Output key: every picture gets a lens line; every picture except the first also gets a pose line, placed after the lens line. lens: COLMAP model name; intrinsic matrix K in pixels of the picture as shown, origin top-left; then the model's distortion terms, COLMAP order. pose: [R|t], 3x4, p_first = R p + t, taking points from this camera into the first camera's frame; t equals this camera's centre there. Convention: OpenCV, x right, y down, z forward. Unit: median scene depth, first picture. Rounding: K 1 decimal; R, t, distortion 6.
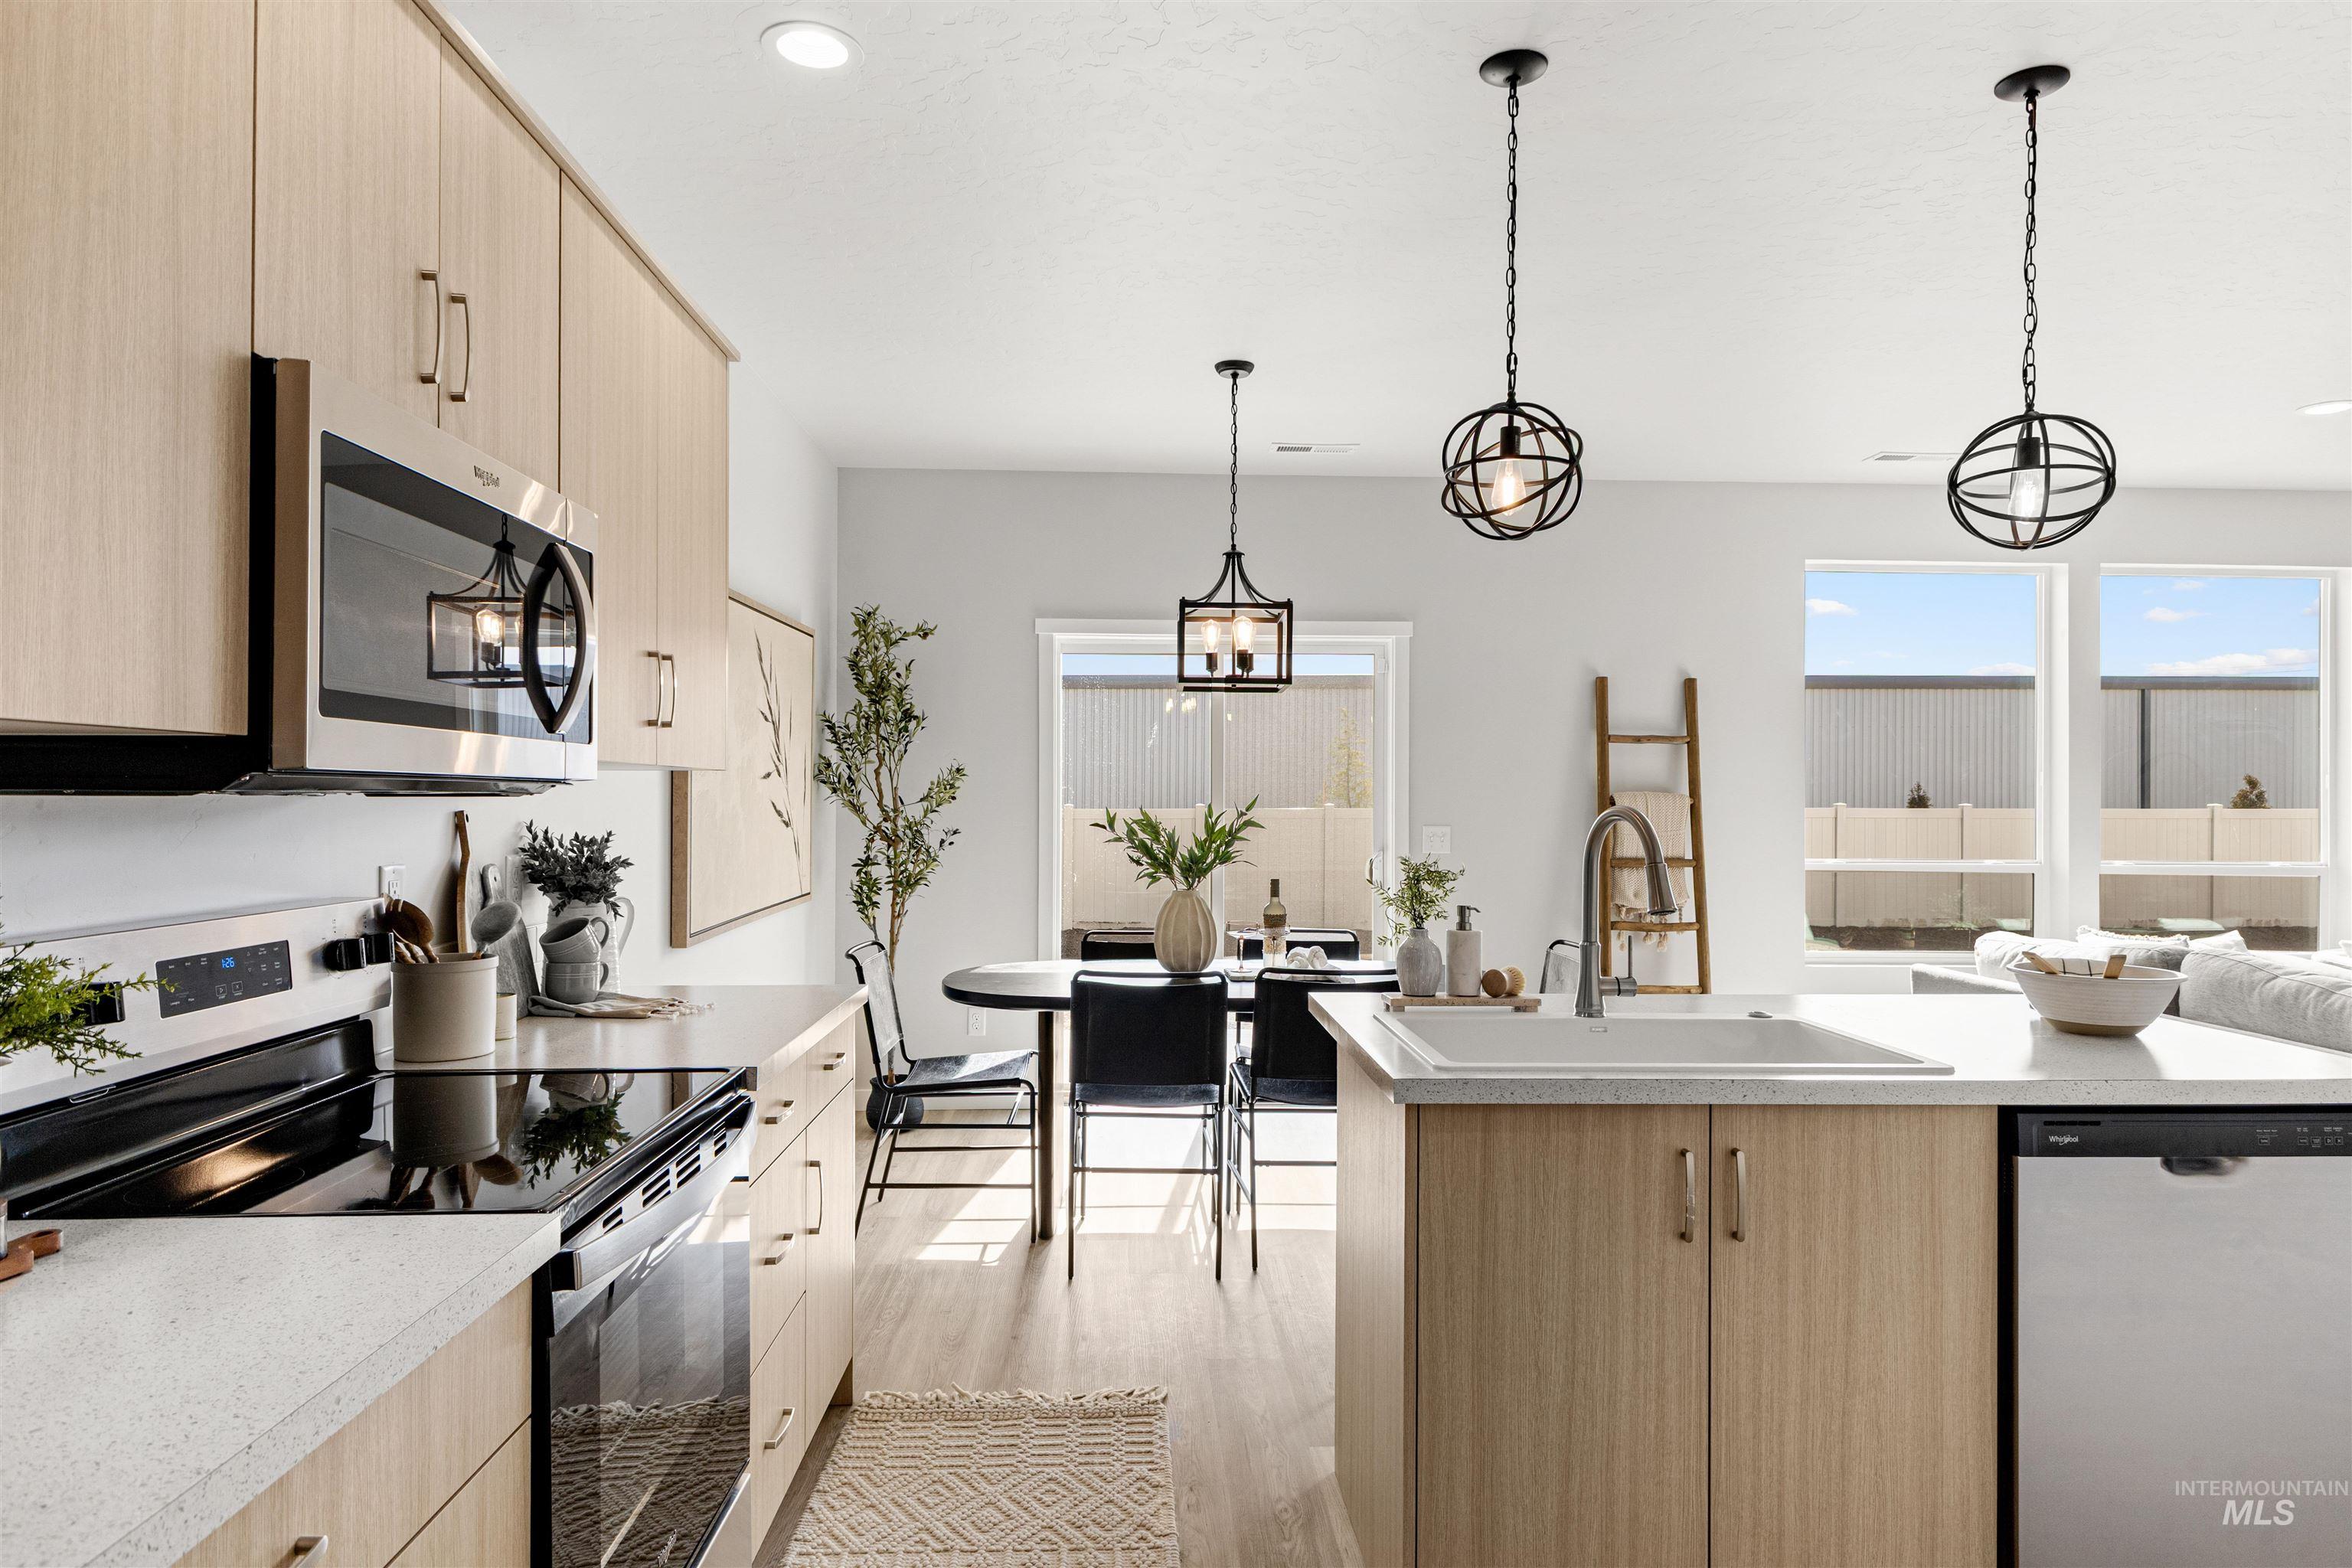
lens RADIAL K [[1370.1, 0, 1193.2], [0, 1370.1, 787.1], [0, 0, 1]] dist [0.014680, -0.006337]
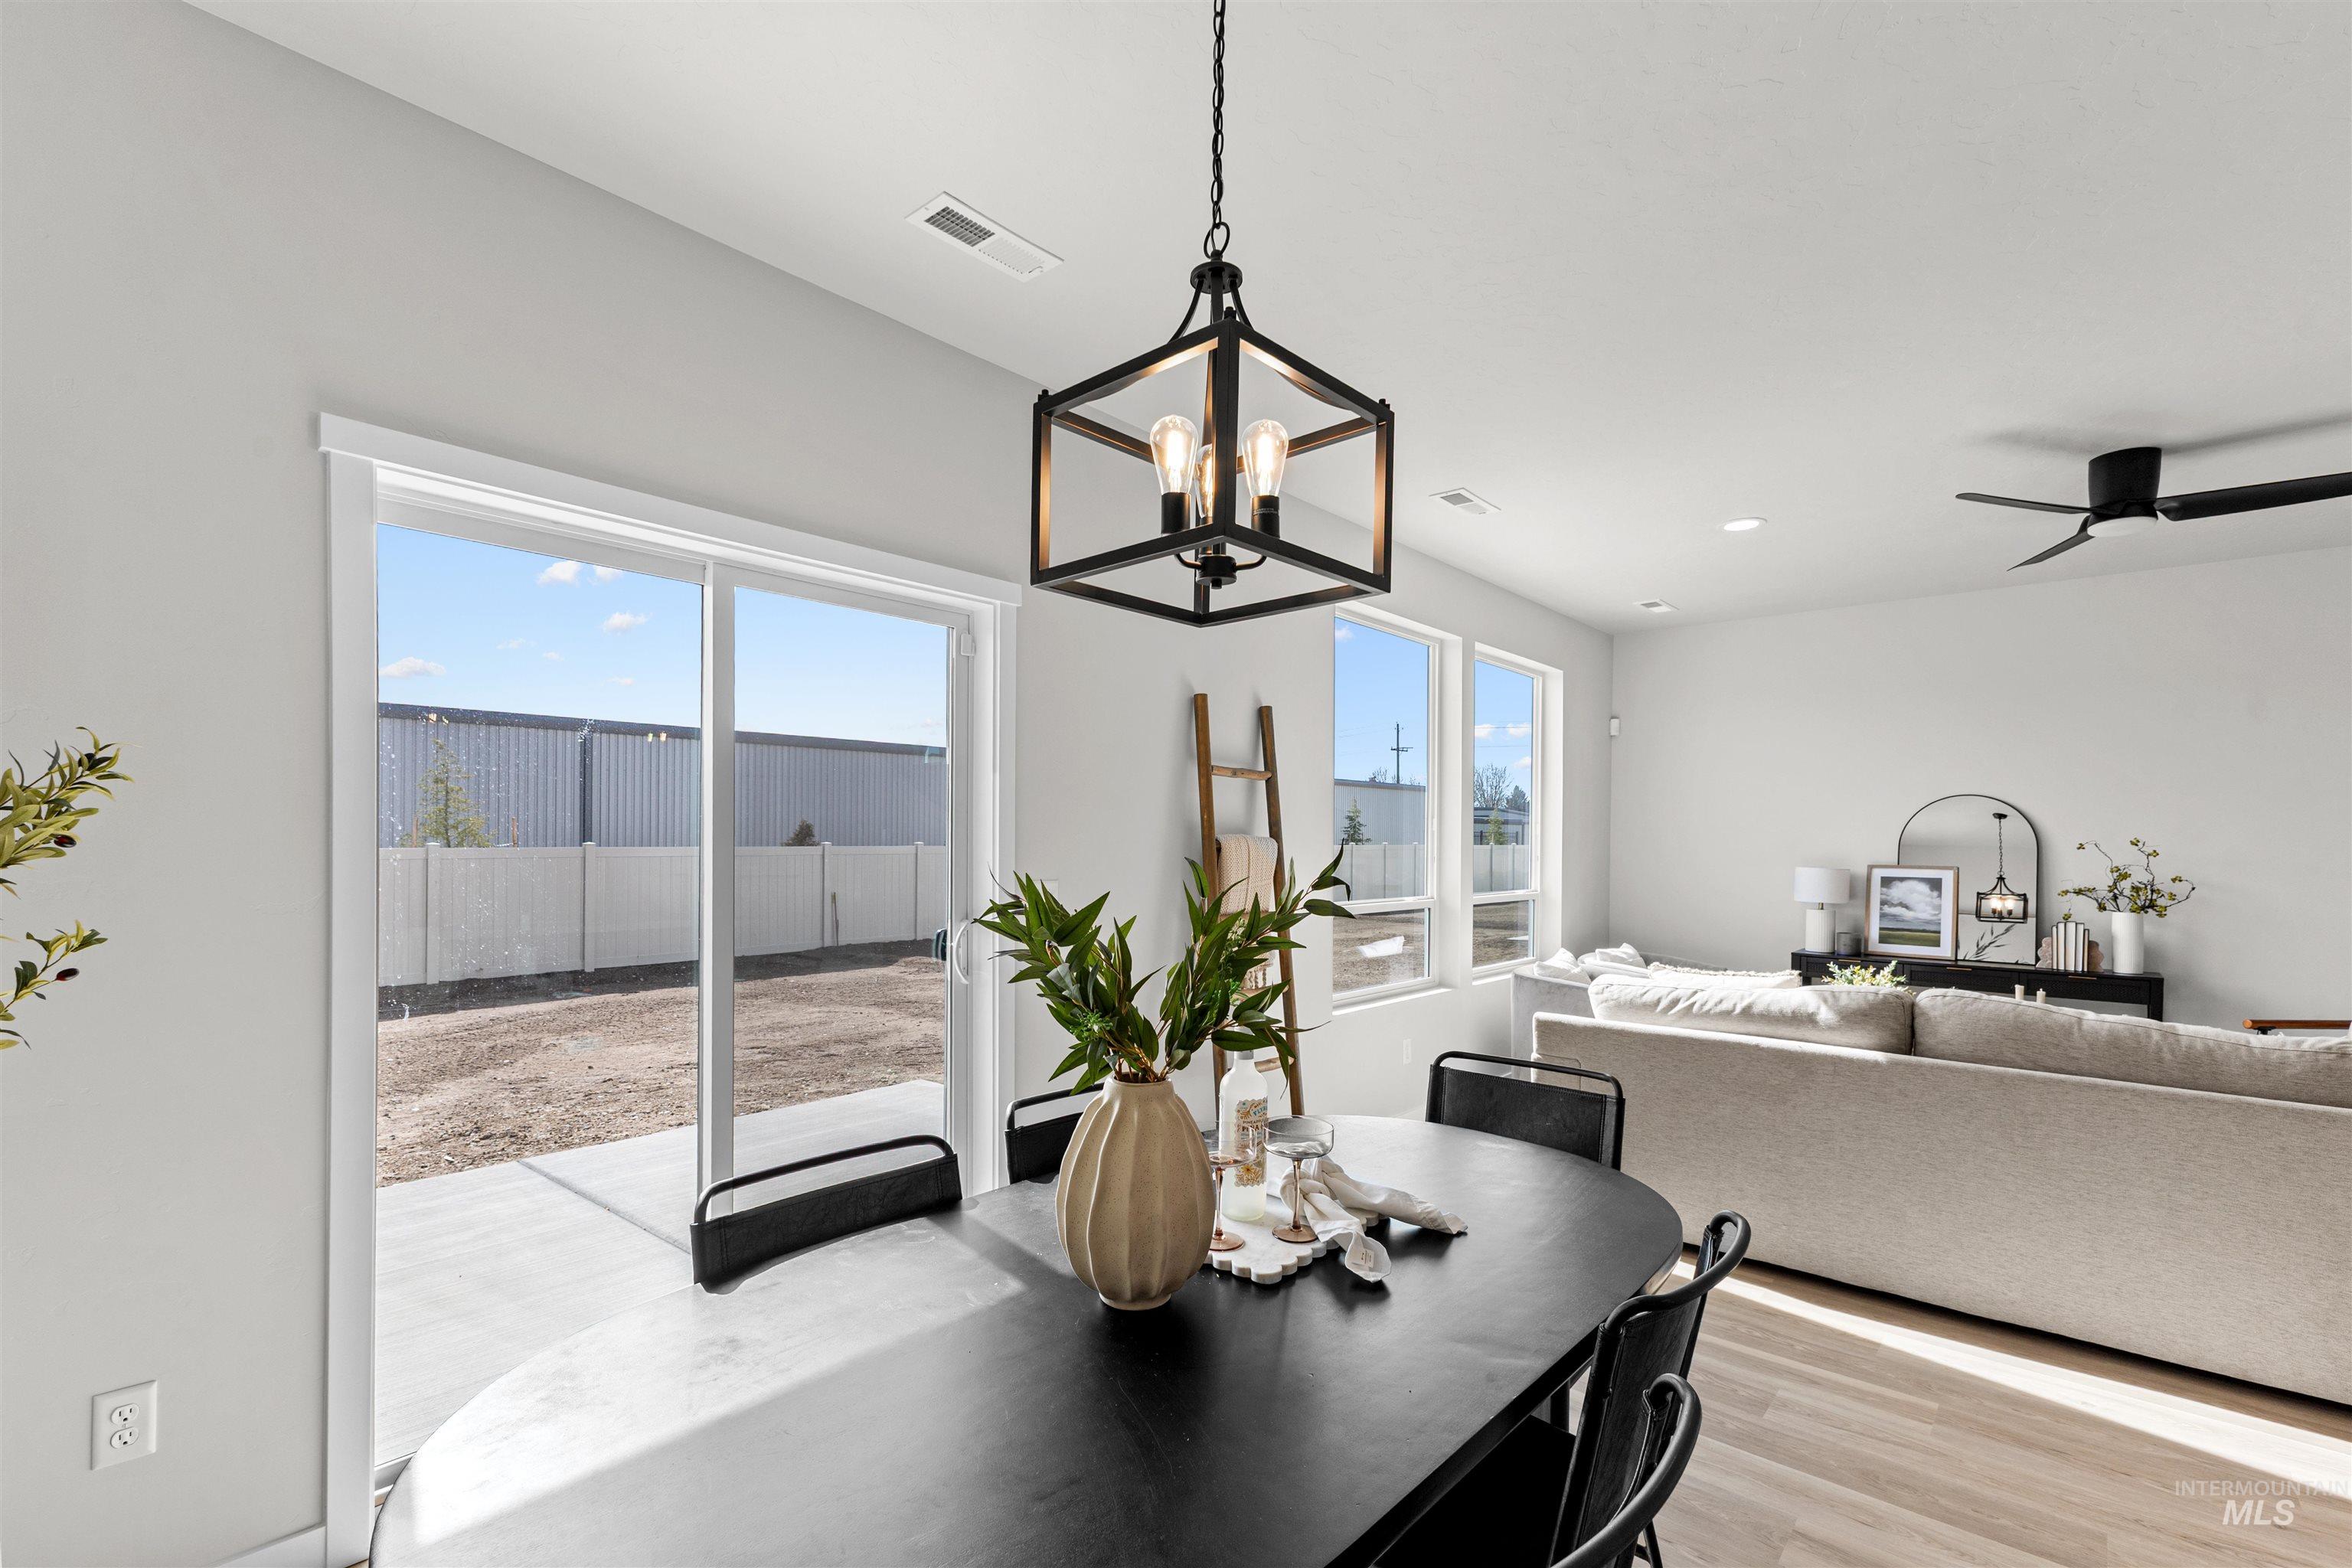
lens RADIAL K [[1031.4, 0, 1186.0], [0, 1031.4, 849.2], [0, 0, 1]] dist [0.010049, -0.001488]
pose [[0.708072, -0.003810, 0.706130, -0.148171], [-0.009463, 0.999844, 0.014883, 0.003343], [-0.706077, -0.017221, 0.707926, 0.568481]]
